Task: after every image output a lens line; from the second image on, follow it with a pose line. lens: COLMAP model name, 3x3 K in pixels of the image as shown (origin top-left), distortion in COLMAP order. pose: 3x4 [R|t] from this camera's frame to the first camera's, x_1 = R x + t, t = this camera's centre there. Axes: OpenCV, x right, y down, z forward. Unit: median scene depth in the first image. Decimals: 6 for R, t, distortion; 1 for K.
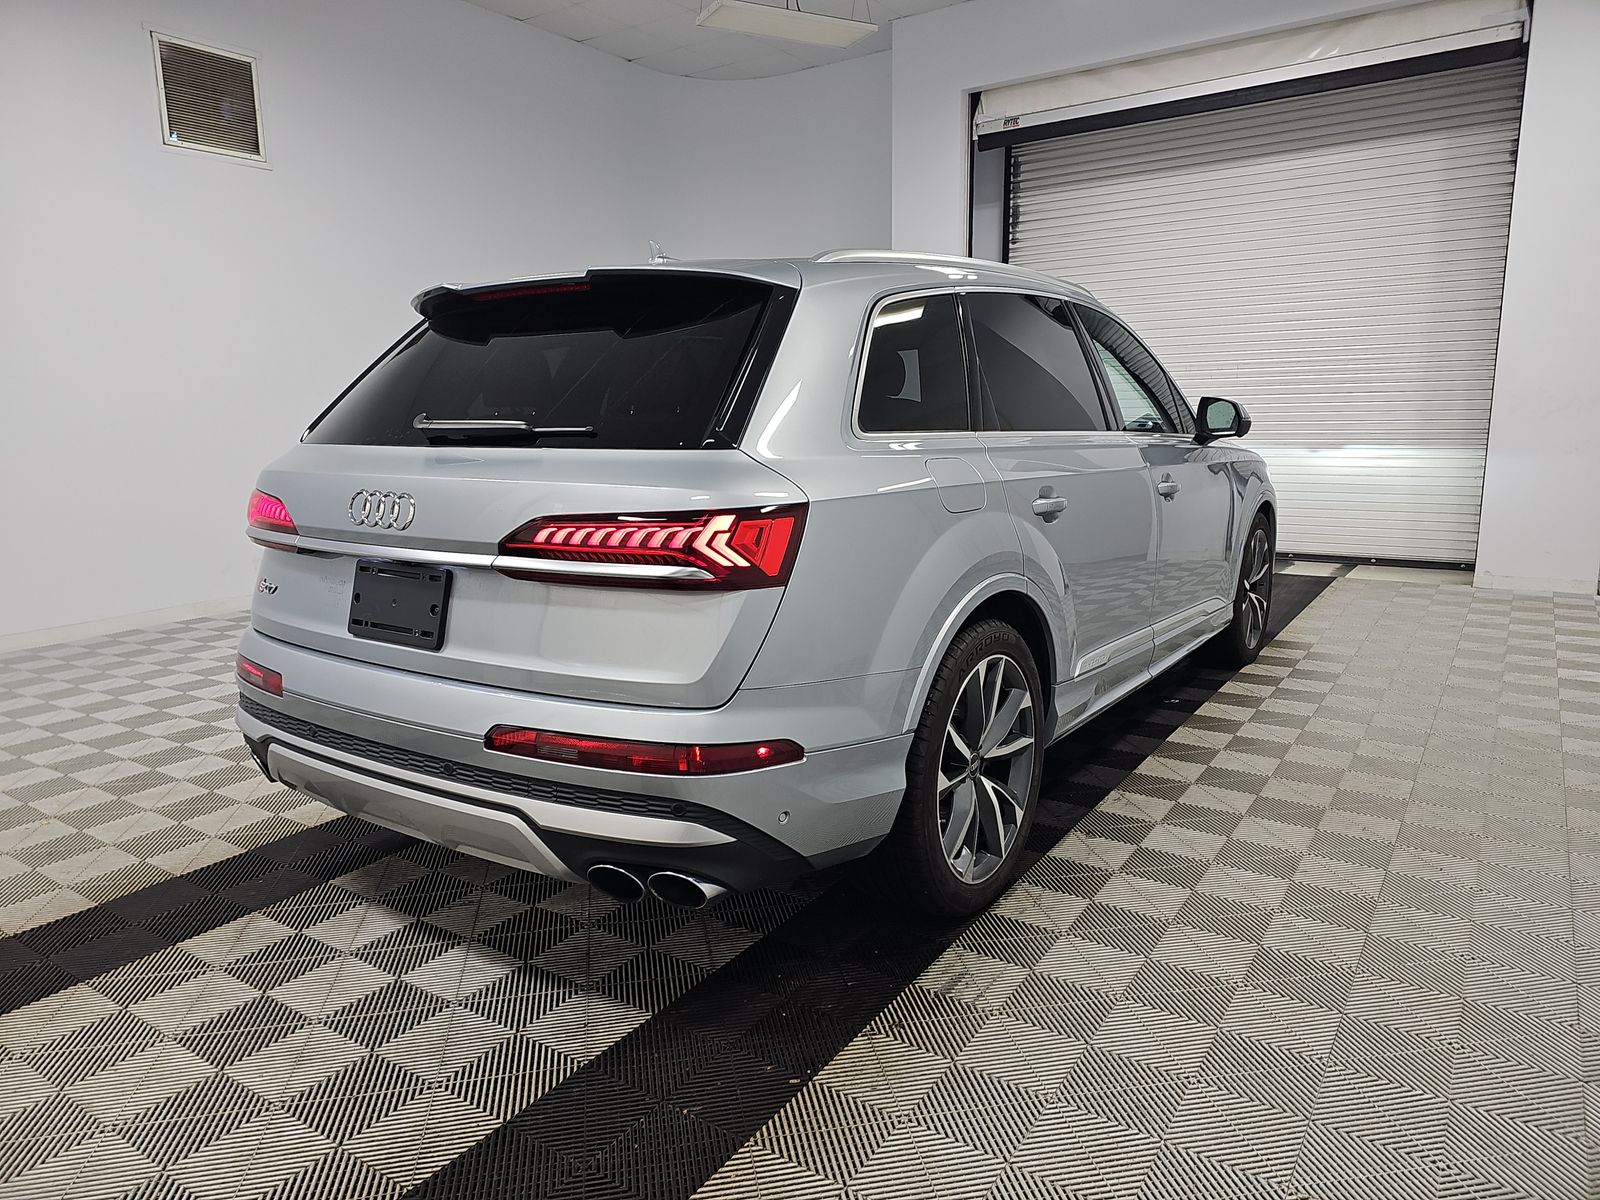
lens RADIAL K [[1121.6, 0, 800.0], [0, 1121.6, 600.0], [0, 0, 1]] dist [0.025528, 0.001590]
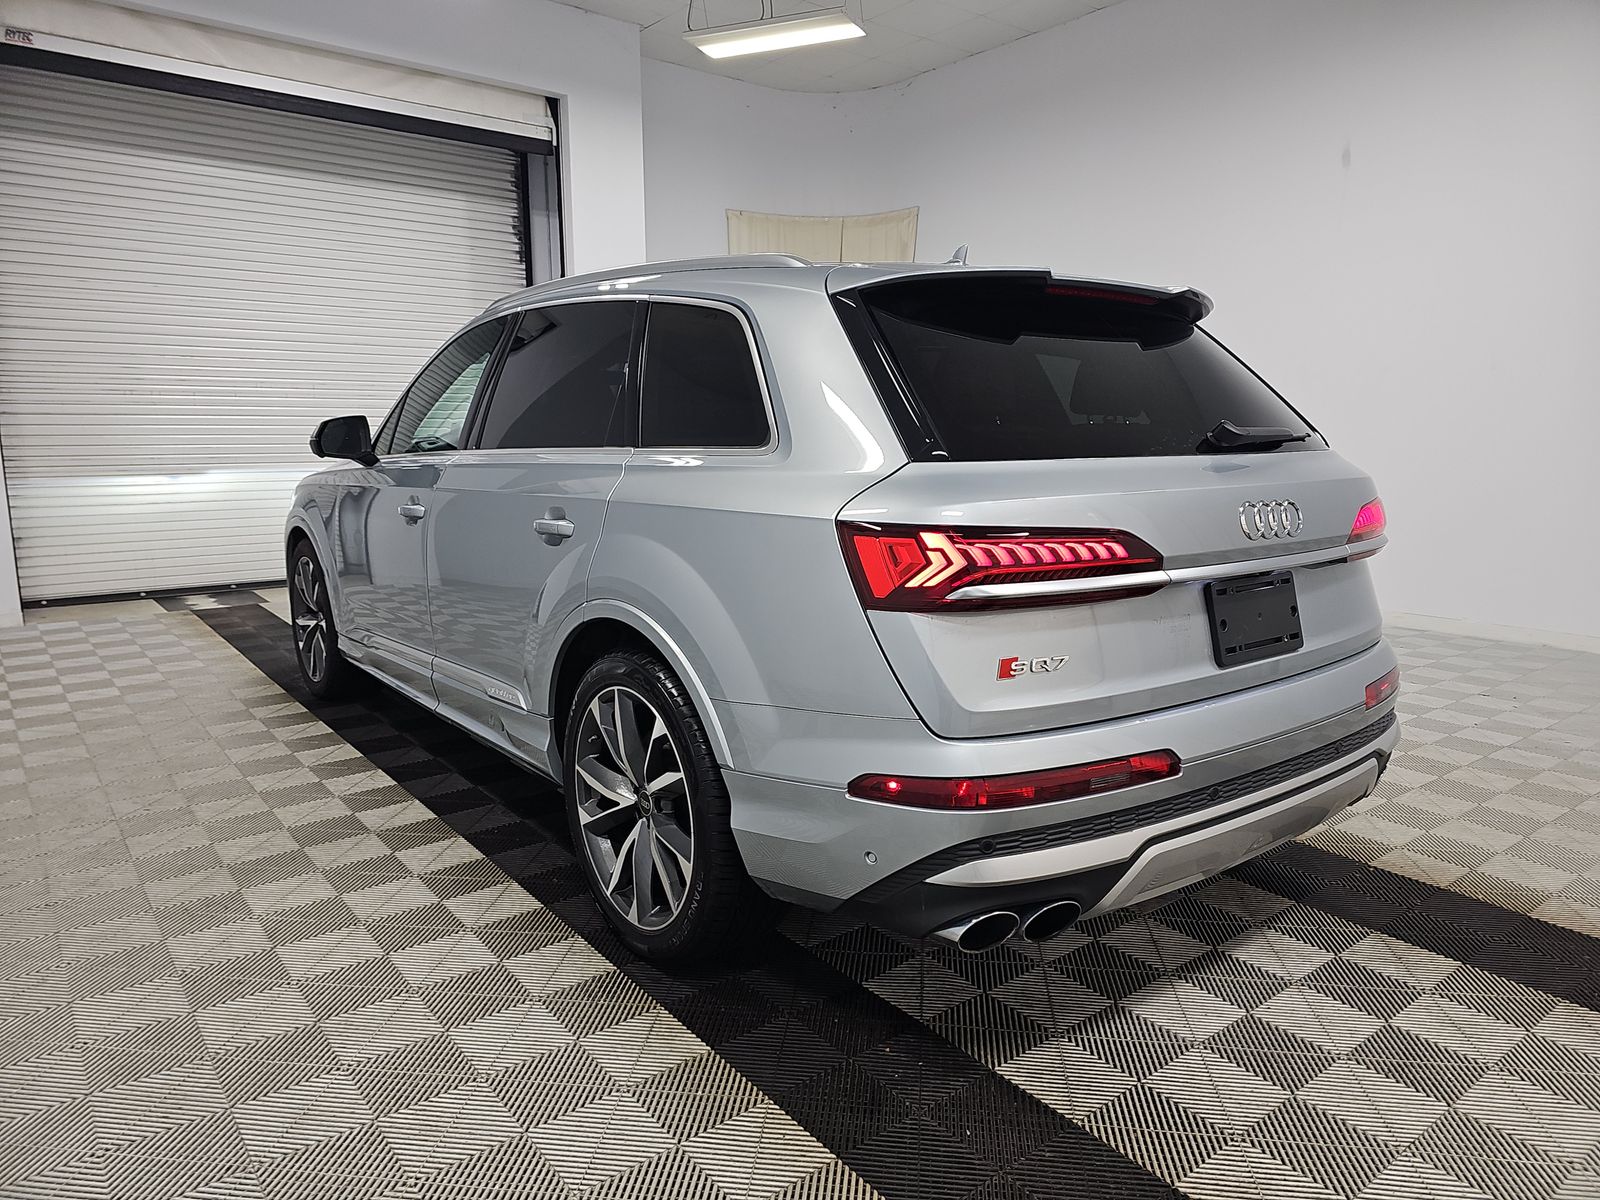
lens RADIAL K [[1086.7, 0, 800.0], [0, 1086.7, 600.0], [0, 0, 1]] dist [0.059796, -0.004604]
pose [[0.298752, -0.140673, 0.943906, -1.319056], [0.158610, 0.982639, 0.096245, -0.159121], [-0.941058, 0.120960, 0.315878, 1.046419]]
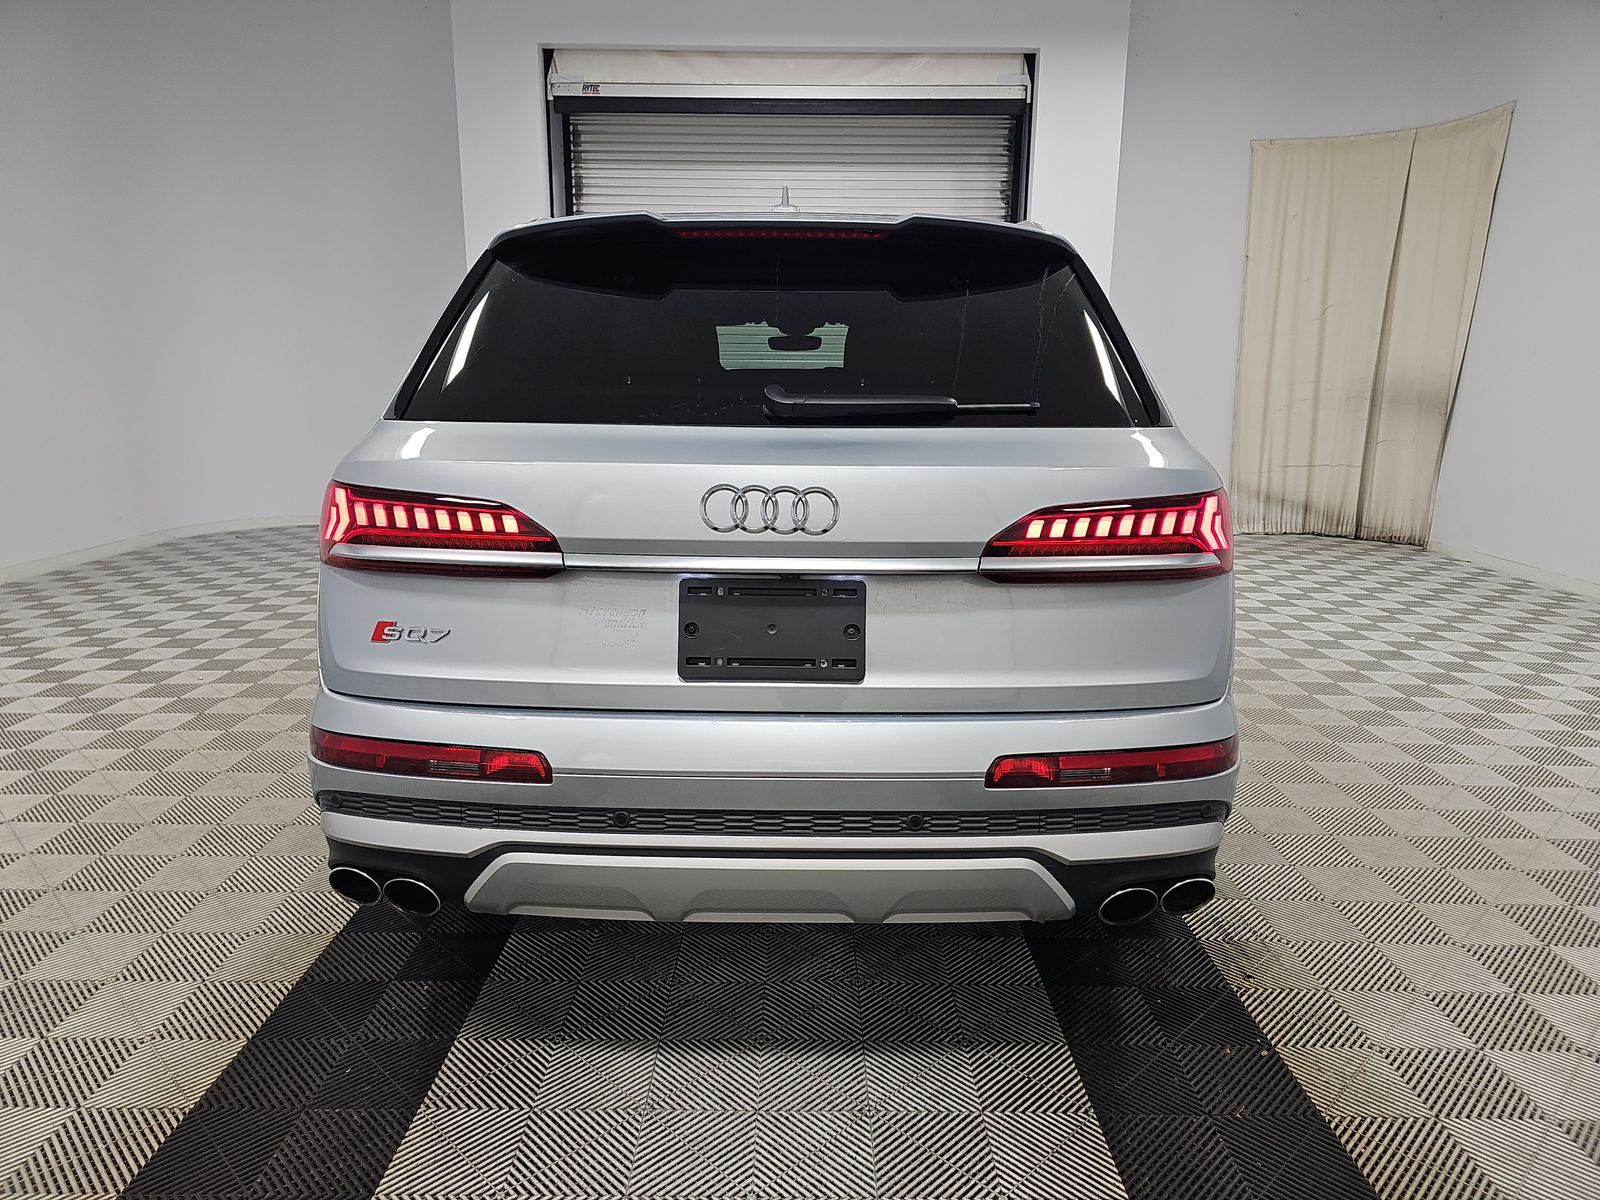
lens RADIAL K [[1060.8, 0, 820.5], [0, 1060.8, 606.6], [0, 0, 1]] dist [0.060071, 0.002741]
pose [[0.818503, -0.096272, 0.566379, -0.721873], [0.076304, 0.995343, 0.058914, -0.051723], [-0.569413, -0.005004, 0.822036, 0.369064]]
